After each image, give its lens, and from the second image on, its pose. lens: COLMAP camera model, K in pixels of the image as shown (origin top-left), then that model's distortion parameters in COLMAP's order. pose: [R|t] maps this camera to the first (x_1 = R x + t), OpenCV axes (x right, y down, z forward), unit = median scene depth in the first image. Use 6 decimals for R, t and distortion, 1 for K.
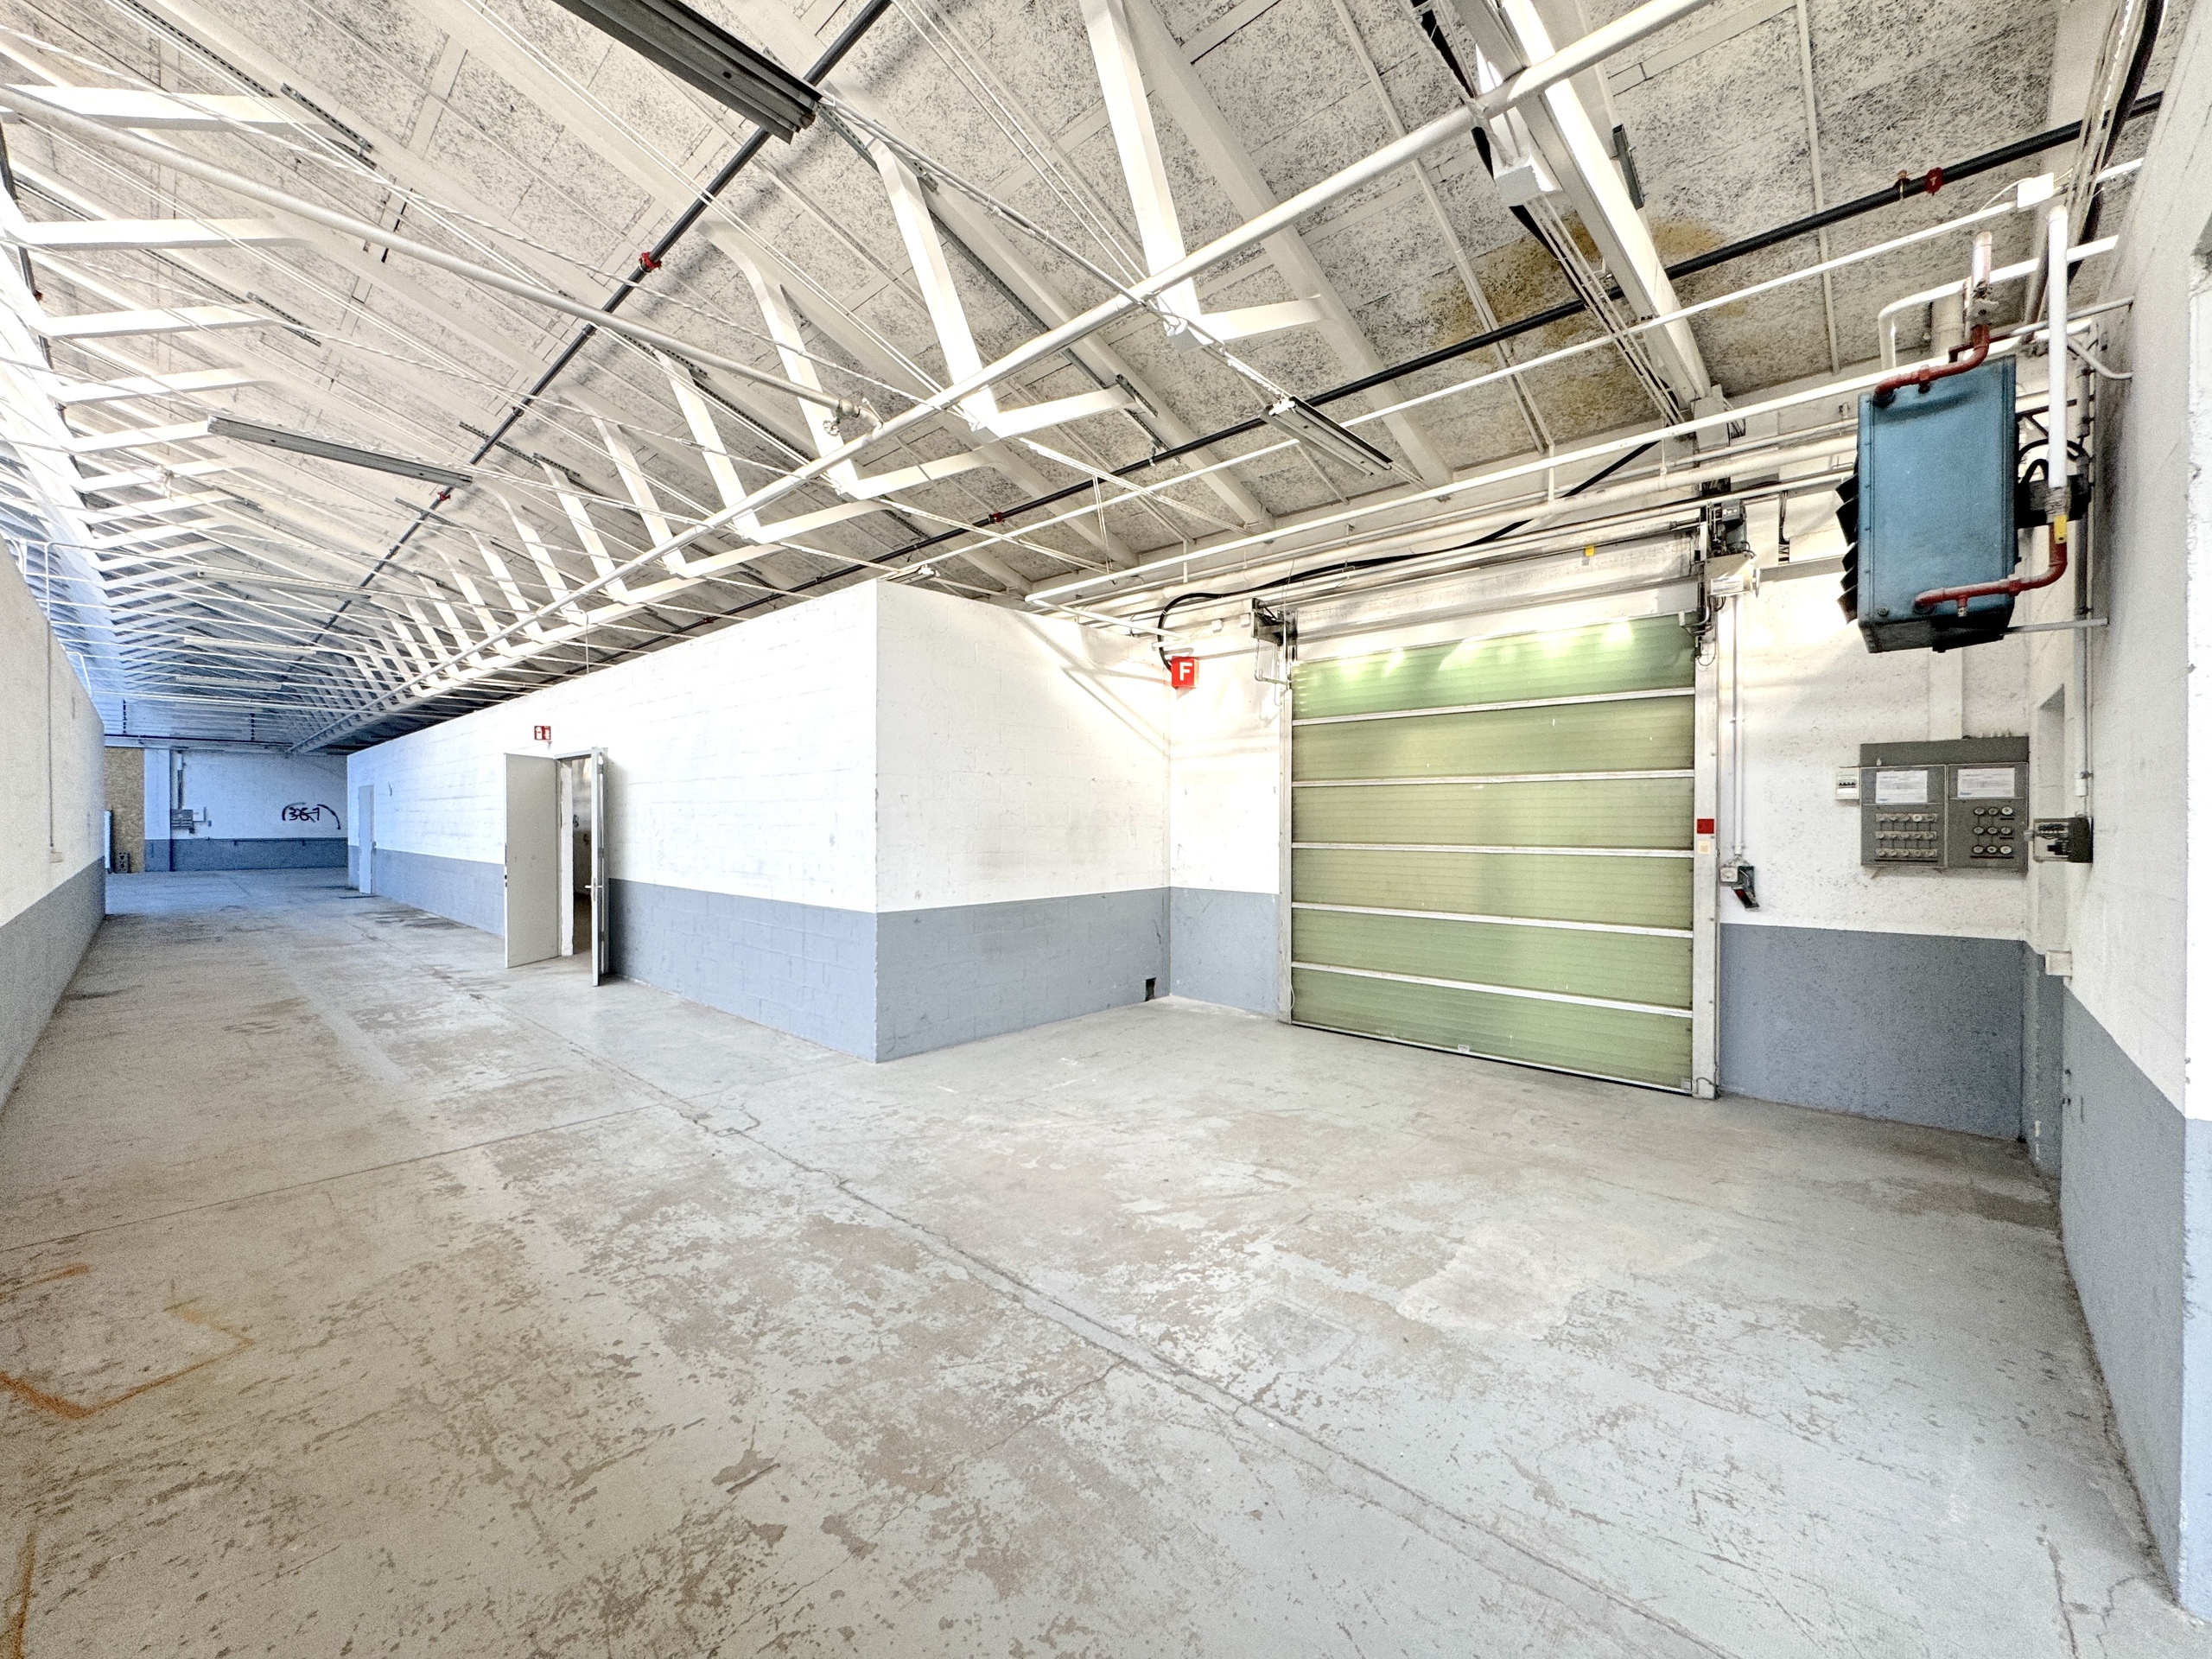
lens RADIAL K [[886.1, 0, 1111.8], [0, 886.1, 827.7], [0, 0, 1]] dist [0.001186, 0.000320]
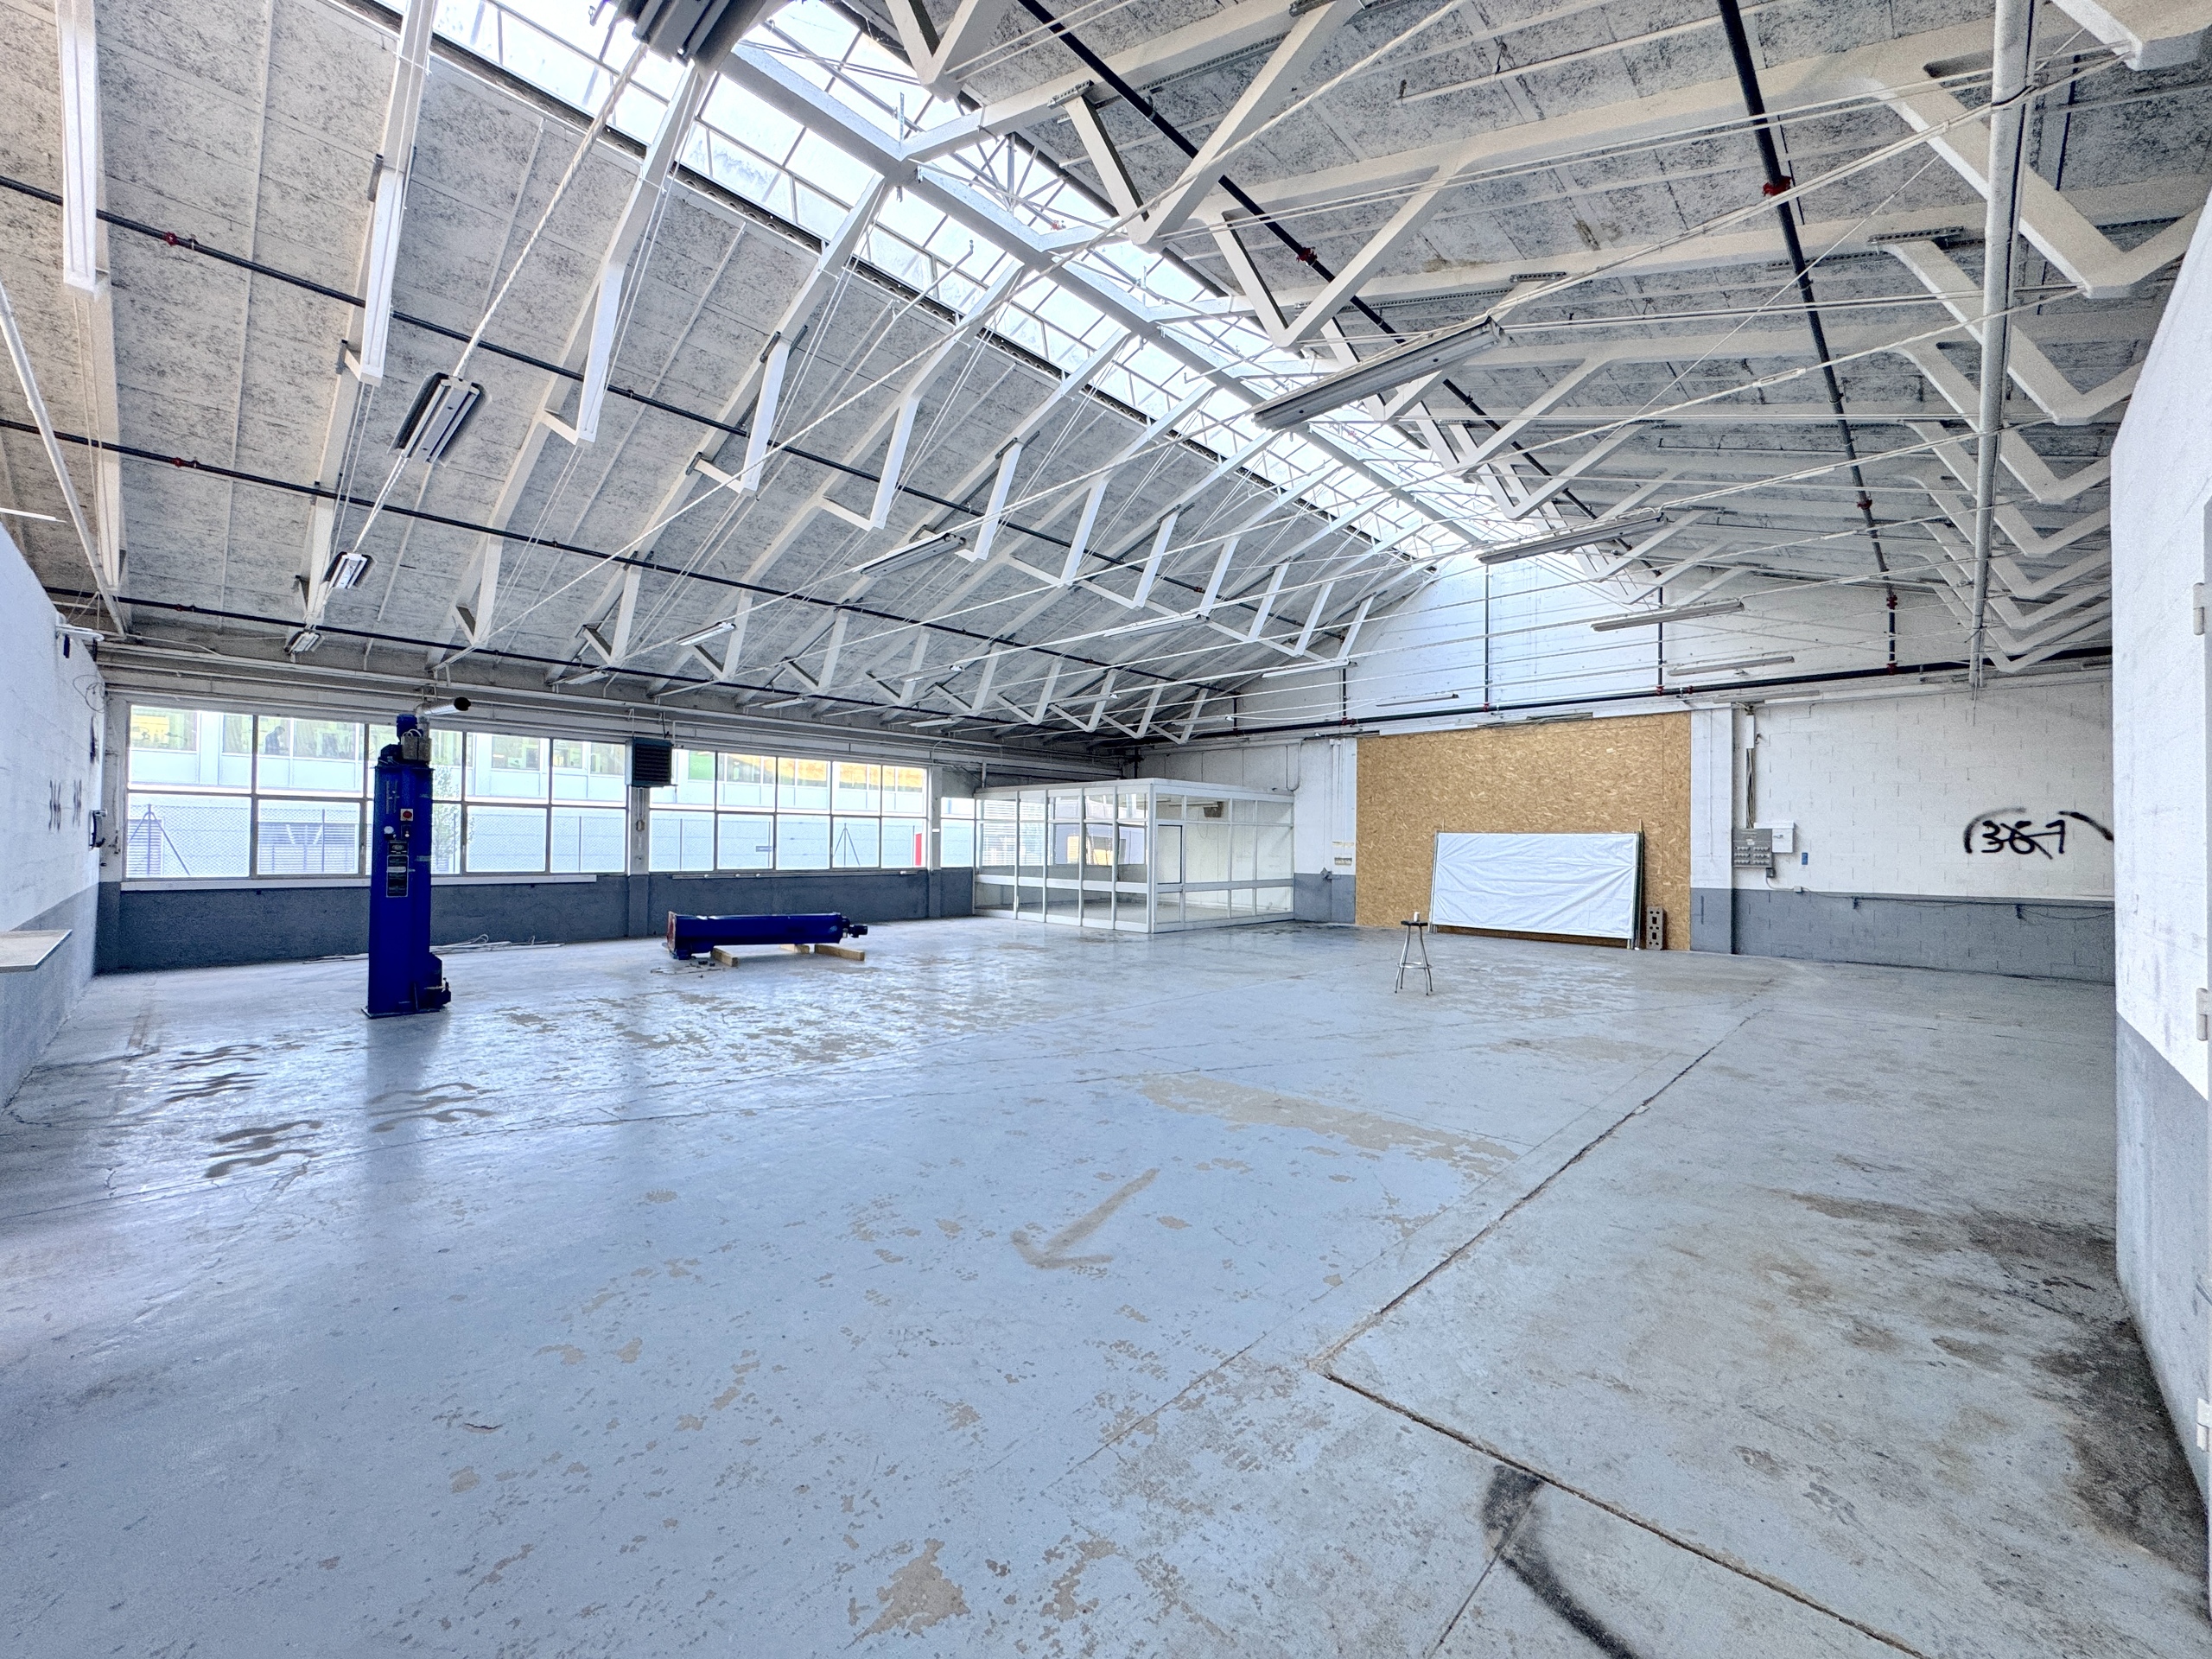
lens RADIAL K [[886.1, 0, 1111.8], [0, 886.1, 825.6], [0, 0, 1]] dist [0.001186, 0.000320]
pose [[-0.029803, -0.006500, -0.999535, -0.550377], [-0.006519, 0.999959, -0.006308, -0.017007], [0.999535, 0.006328, -0.029844, 0.663031]]
